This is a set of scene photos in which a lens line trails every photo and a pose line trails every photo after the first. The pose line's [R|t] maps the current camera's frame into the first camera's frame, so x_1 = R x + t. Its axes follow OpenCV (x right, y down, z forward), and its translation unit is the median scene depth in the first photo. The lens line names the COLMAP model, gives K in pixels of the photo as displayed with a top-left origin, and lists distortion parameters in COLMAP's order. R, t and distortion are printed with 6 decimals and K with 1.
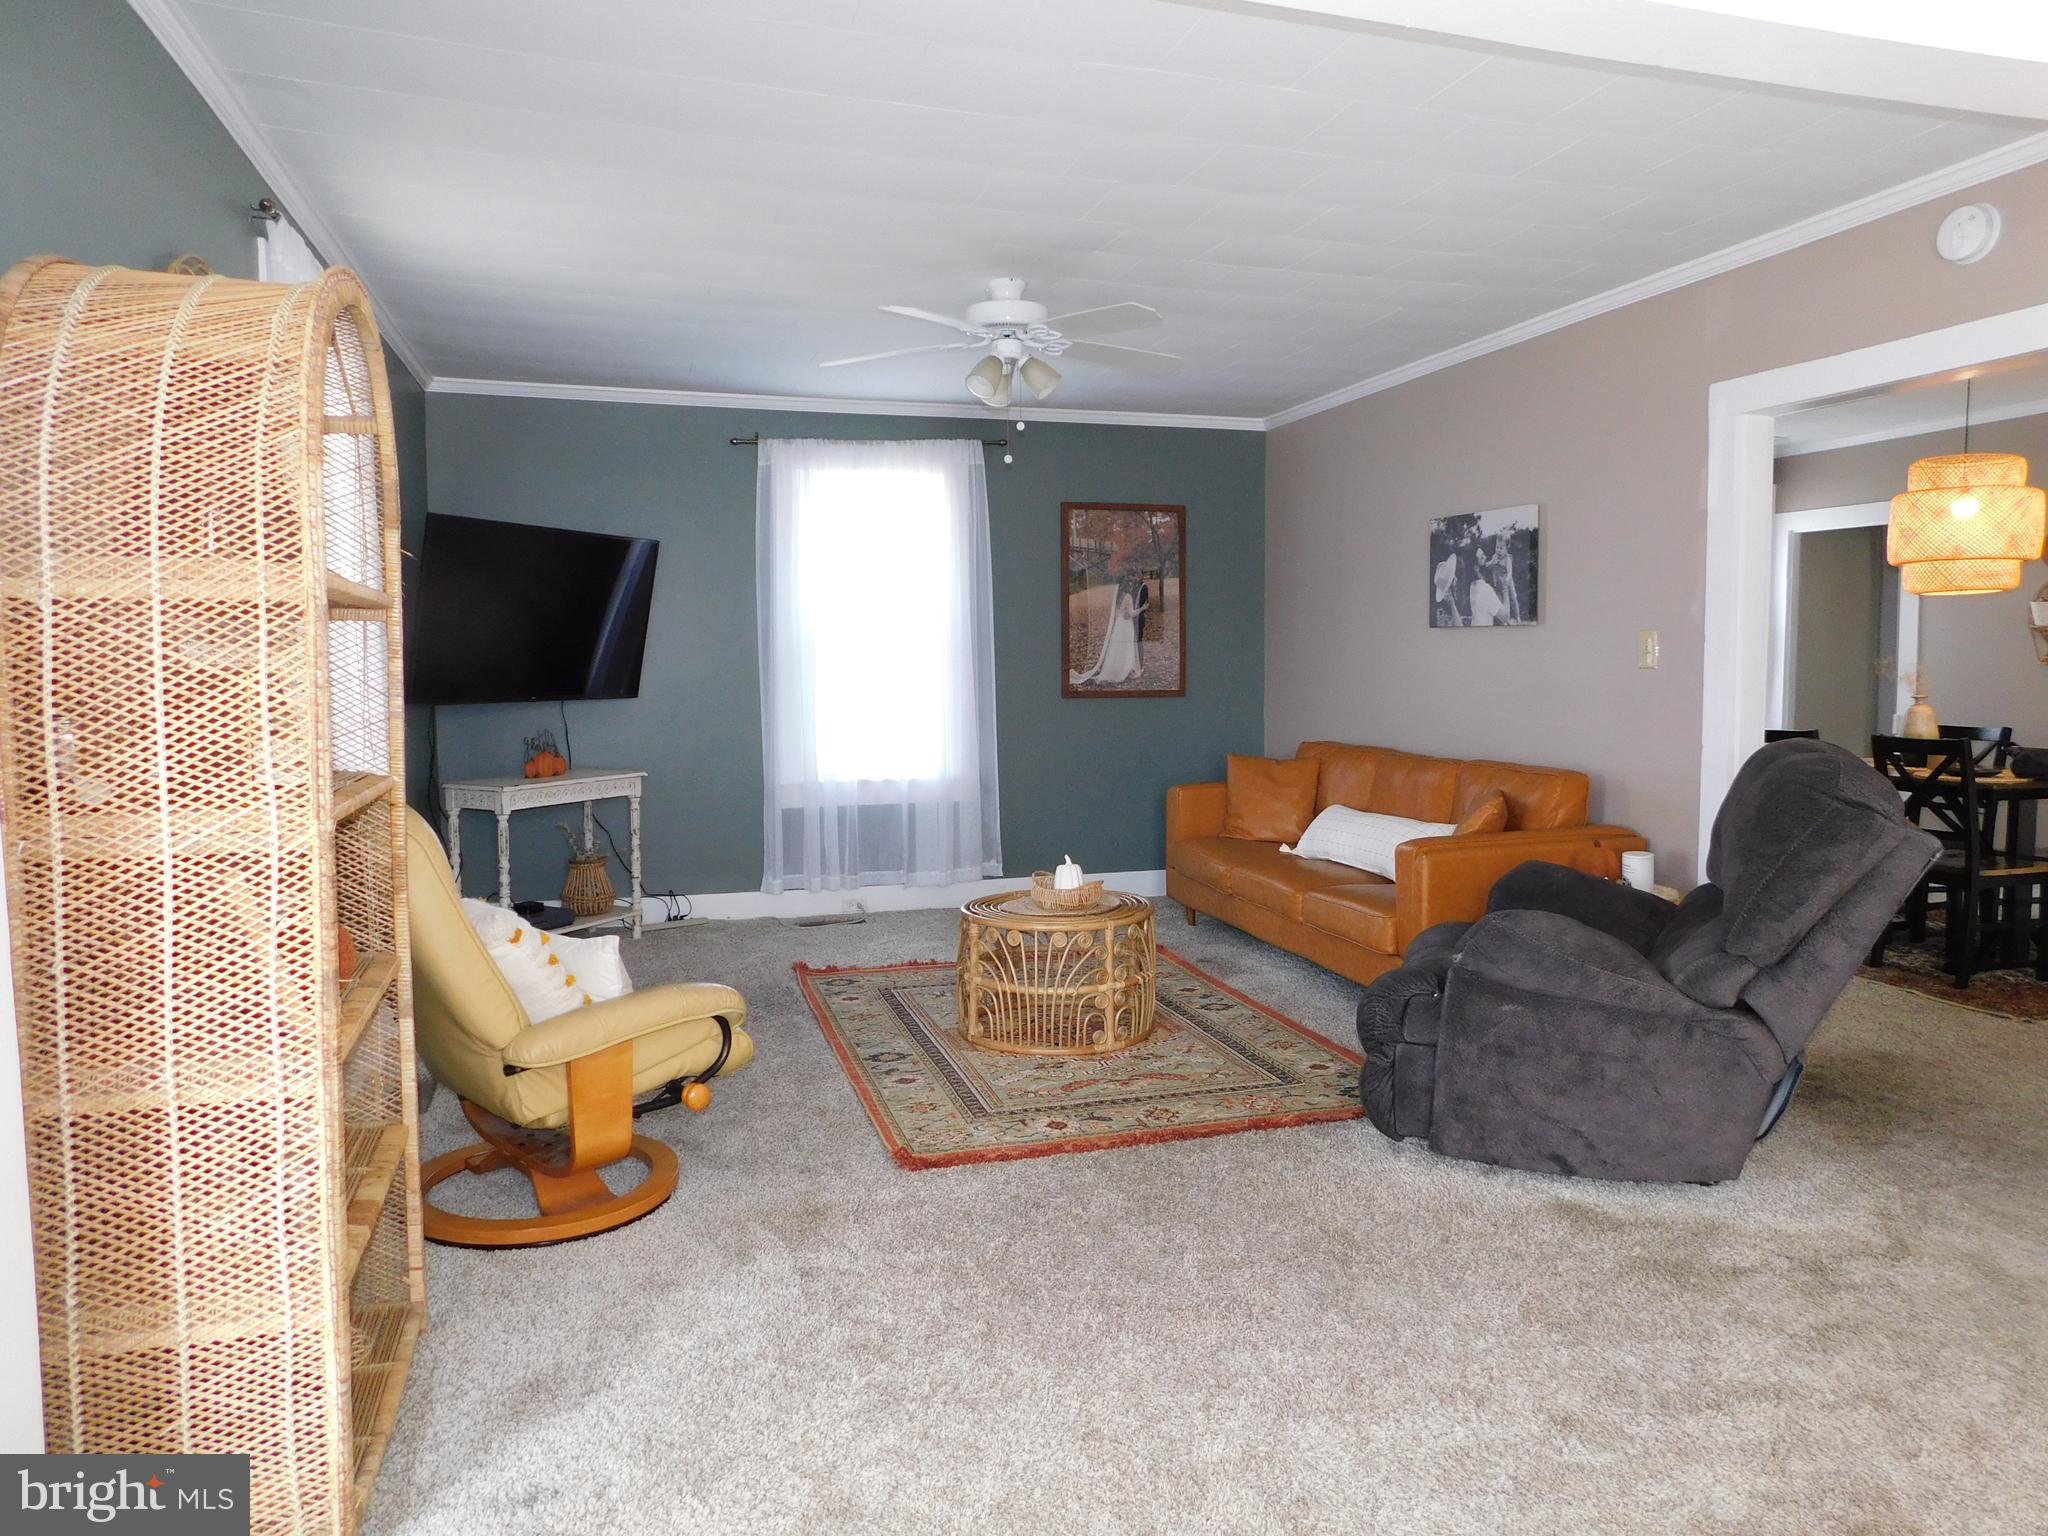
lens RADIAL K [[1351.4, 0, 1026.8], [0, 1351.4, 758.4], [0, 0, 1]] dist [-0.071303, 0.060484]
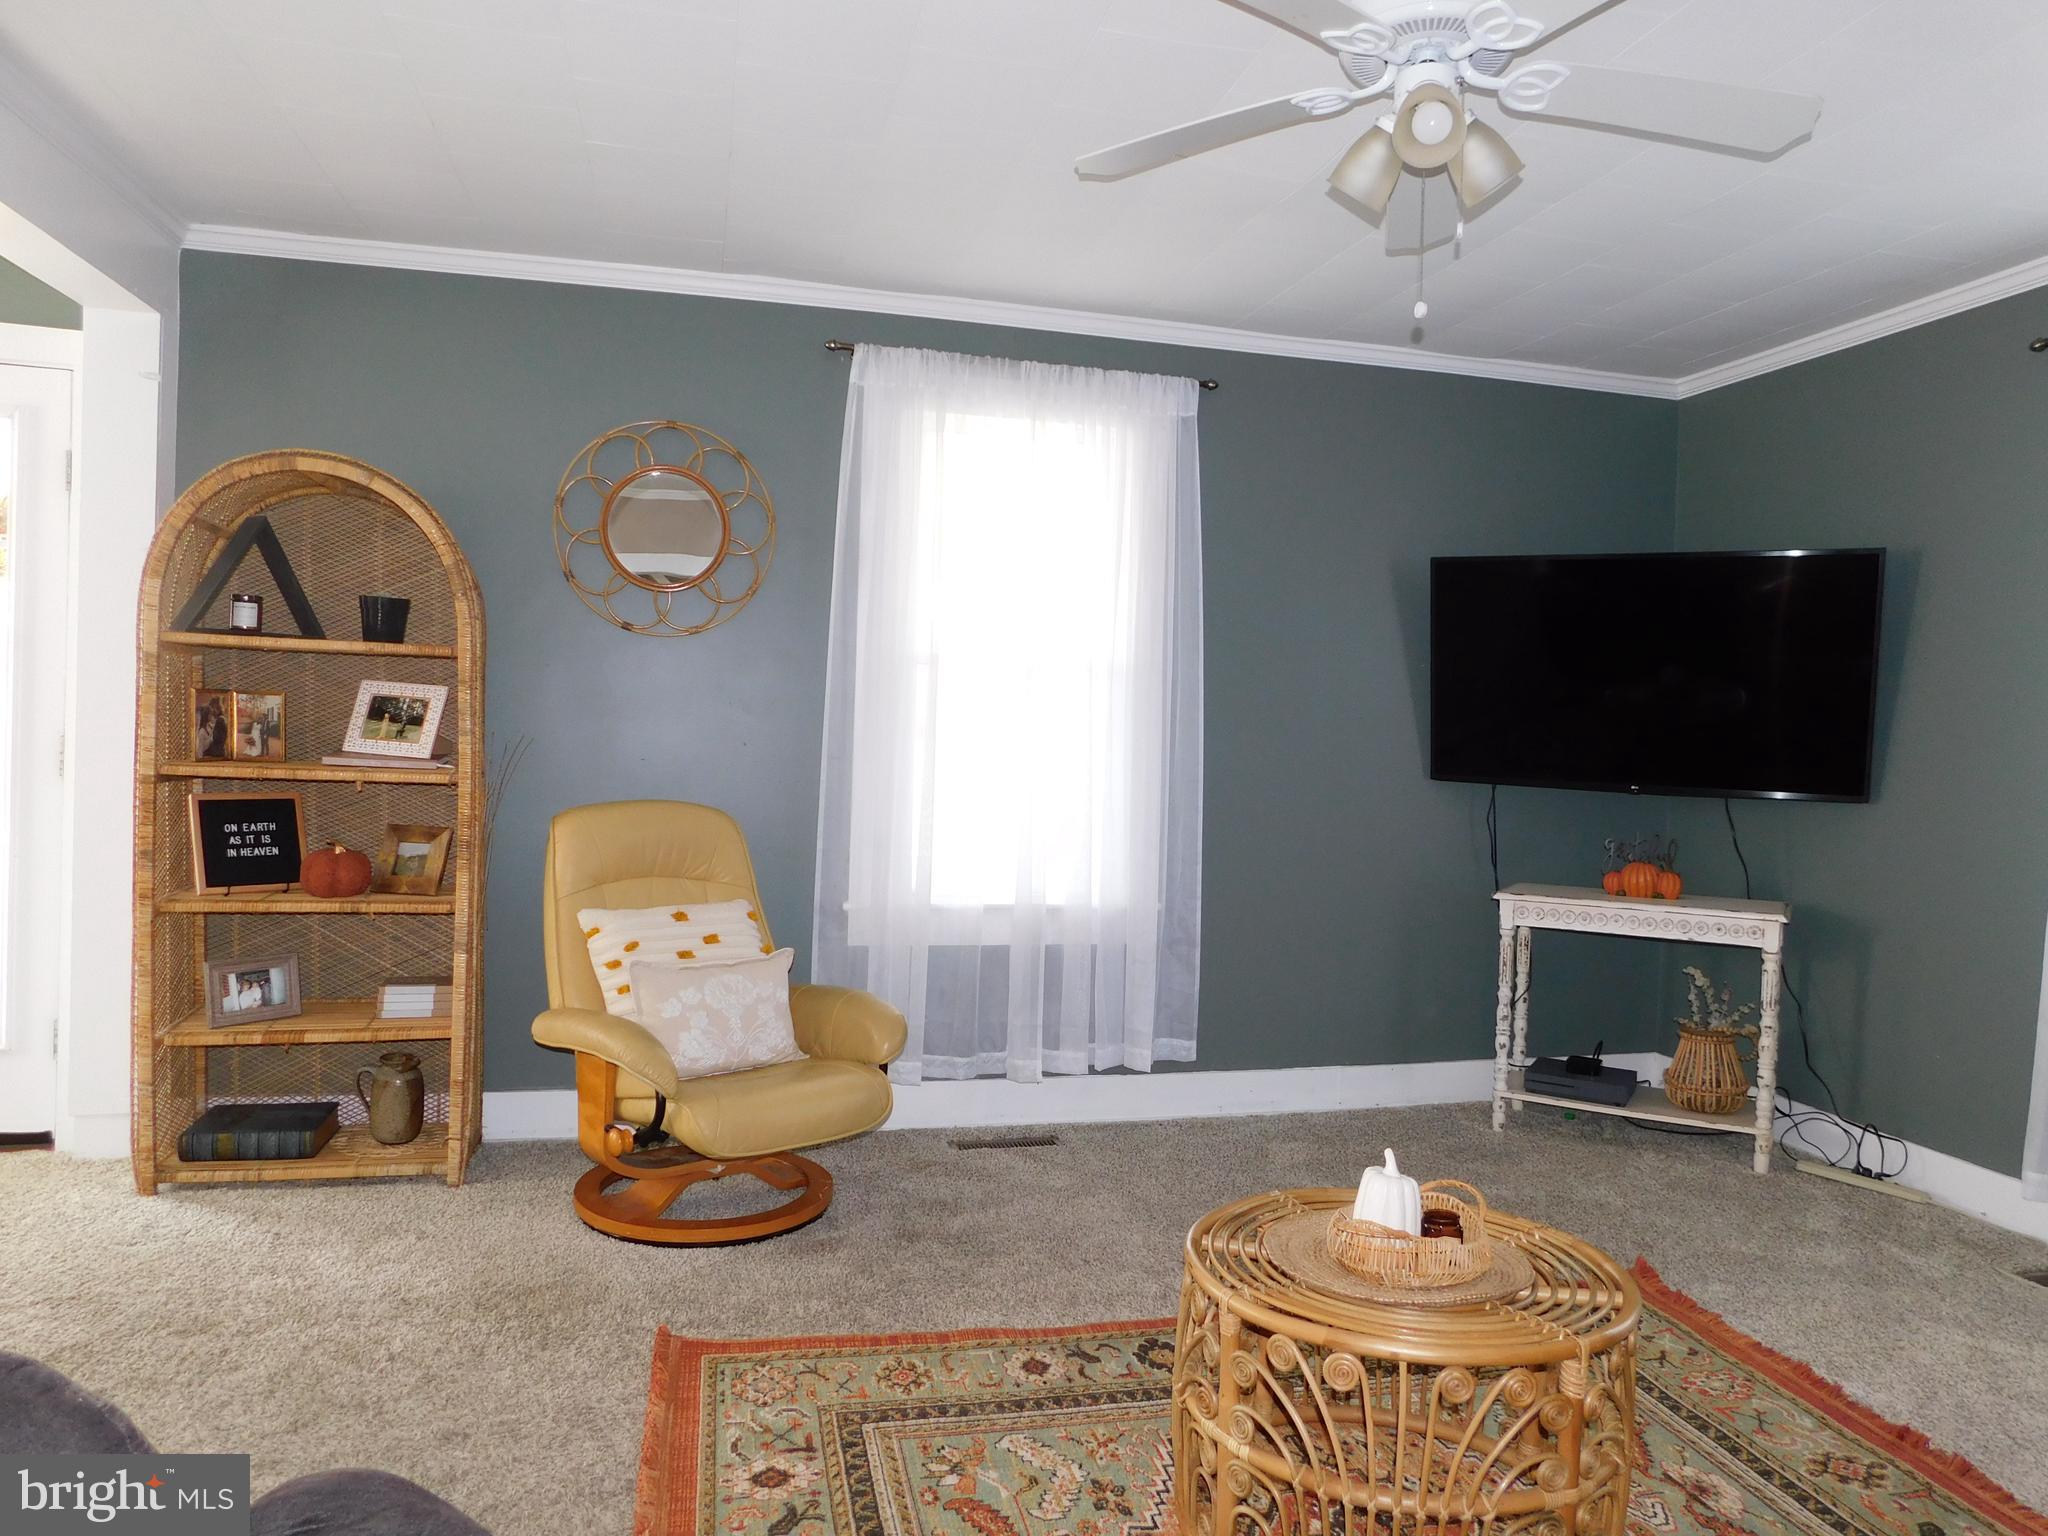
lens RADIAL K [[1351.4, 0, 1034.6], [0, 1351.4, 766.7], [0, 0, 1]] dist [-0.071303, 0.060484]
pose [[-0.055015, 0.026318, -0.998139, 0.344648], [-0.101670, 0.994309, 0.031821, -0.042139], [0.993296, 0.103231, -0.052026, 0.641527]]
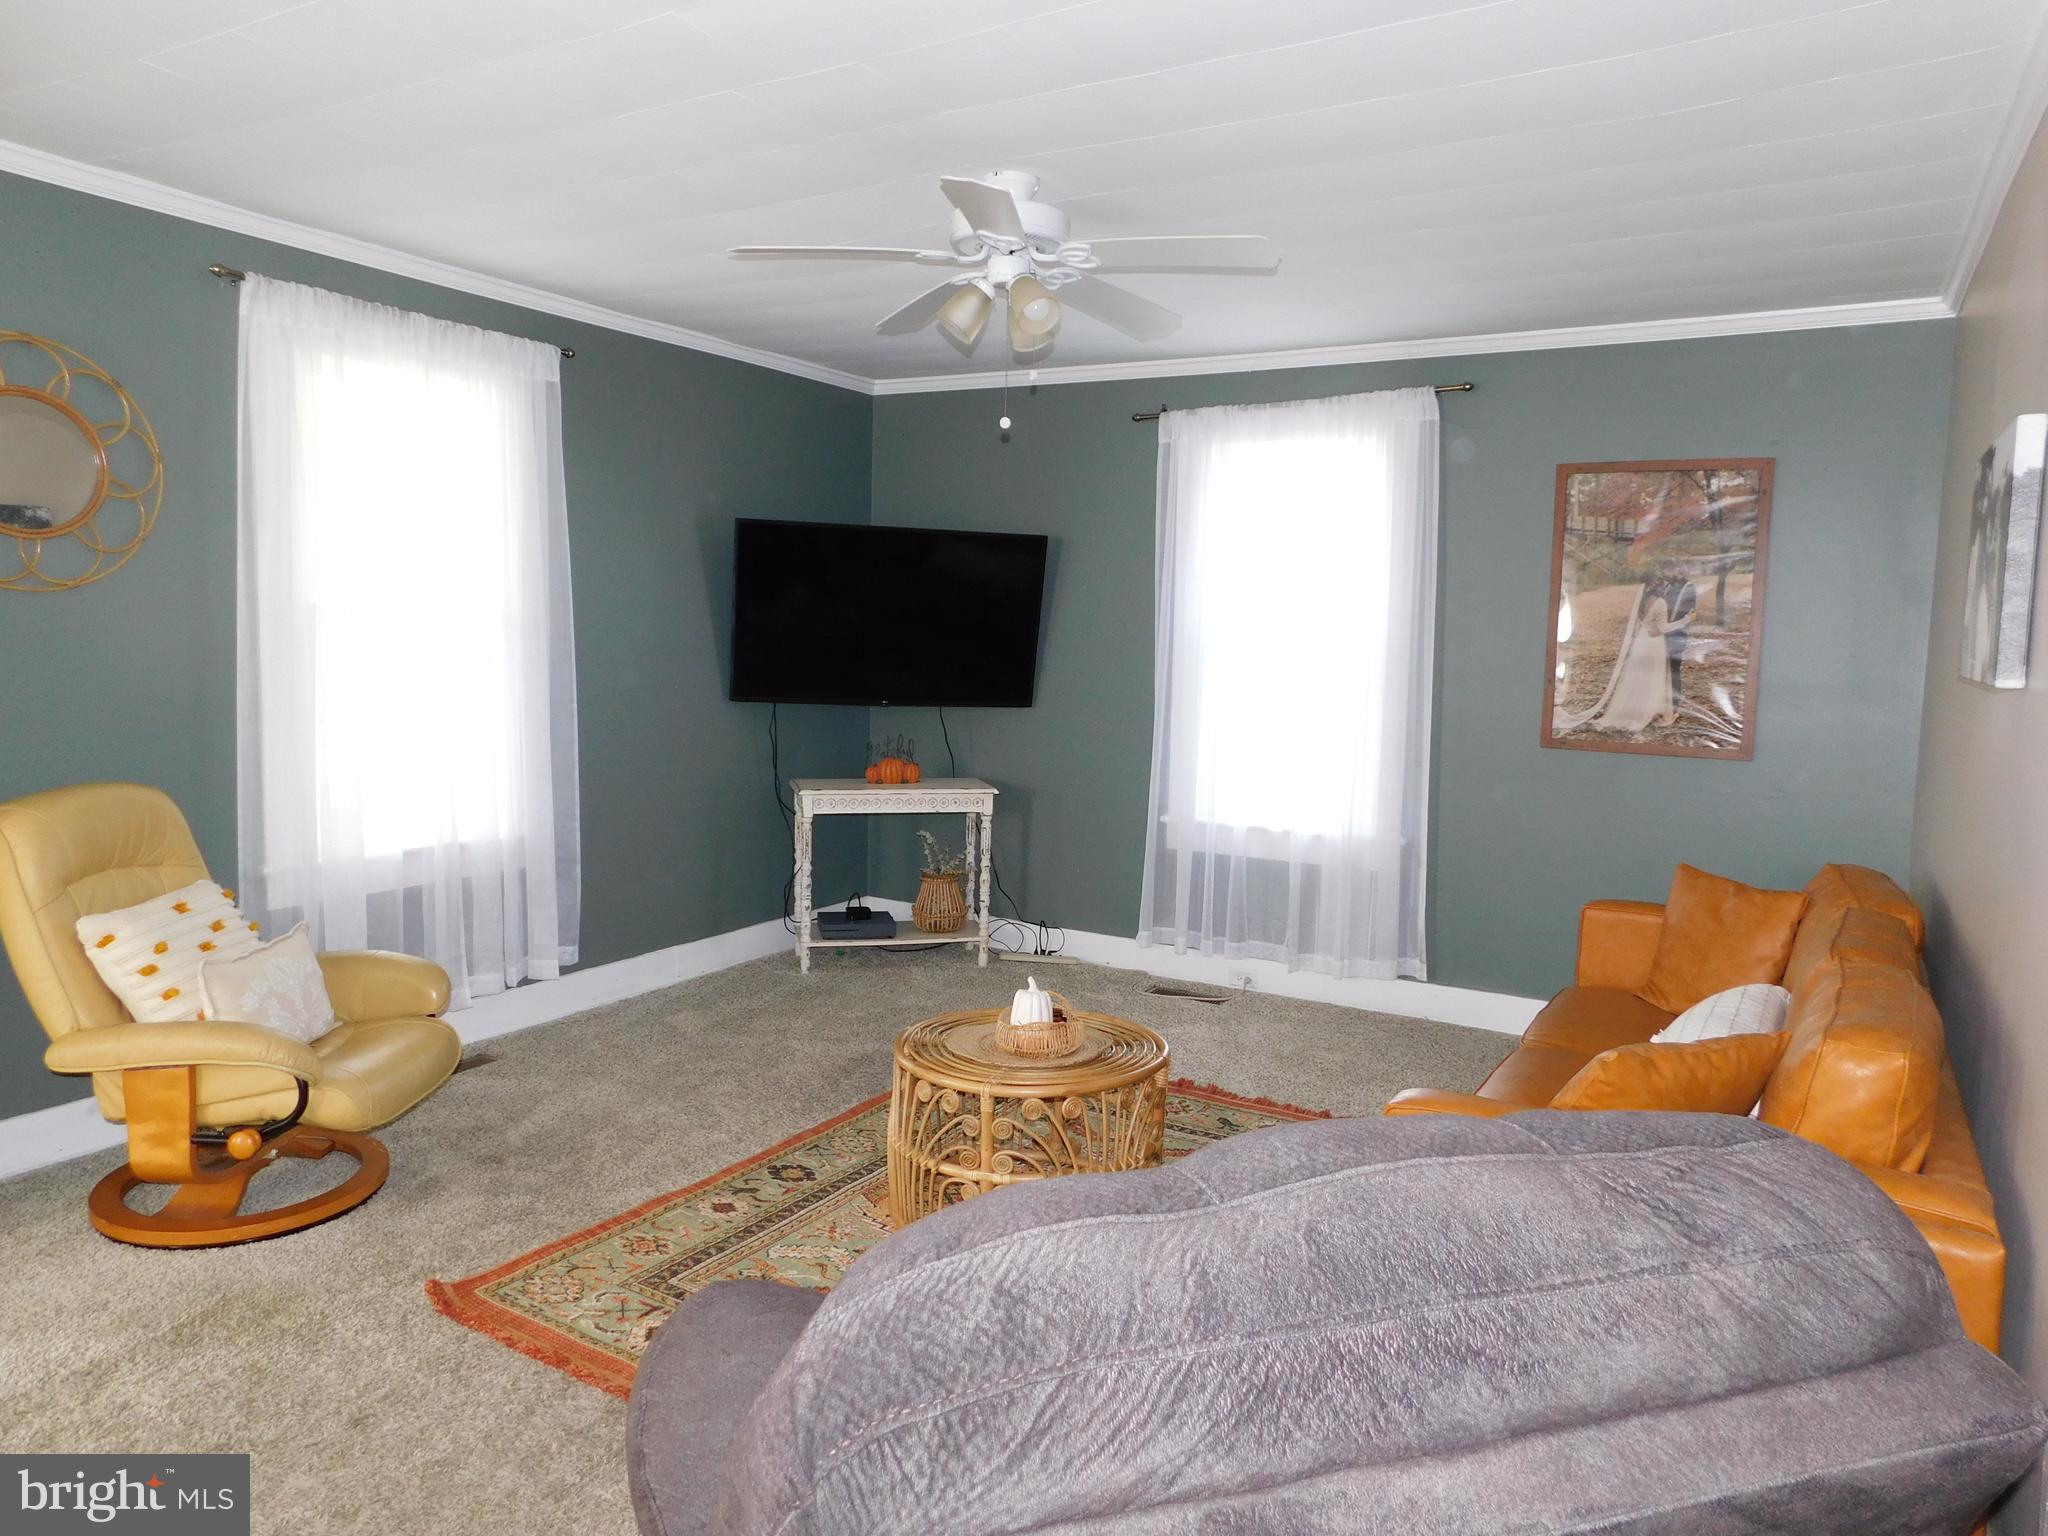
lens RADIAL K [[1351.4, 0, 1028.2], [0, 1351.4, 765.7], [0, 0, 1]] dist [-0.071303, 0.060484]
pose [[0.675728, 0.098411, -0.730552, 0.387296], [-0.082261, 0.994925, 0.057936, -0.058569], [0.732547, 0.020947, 0.680395, 0.367413]]
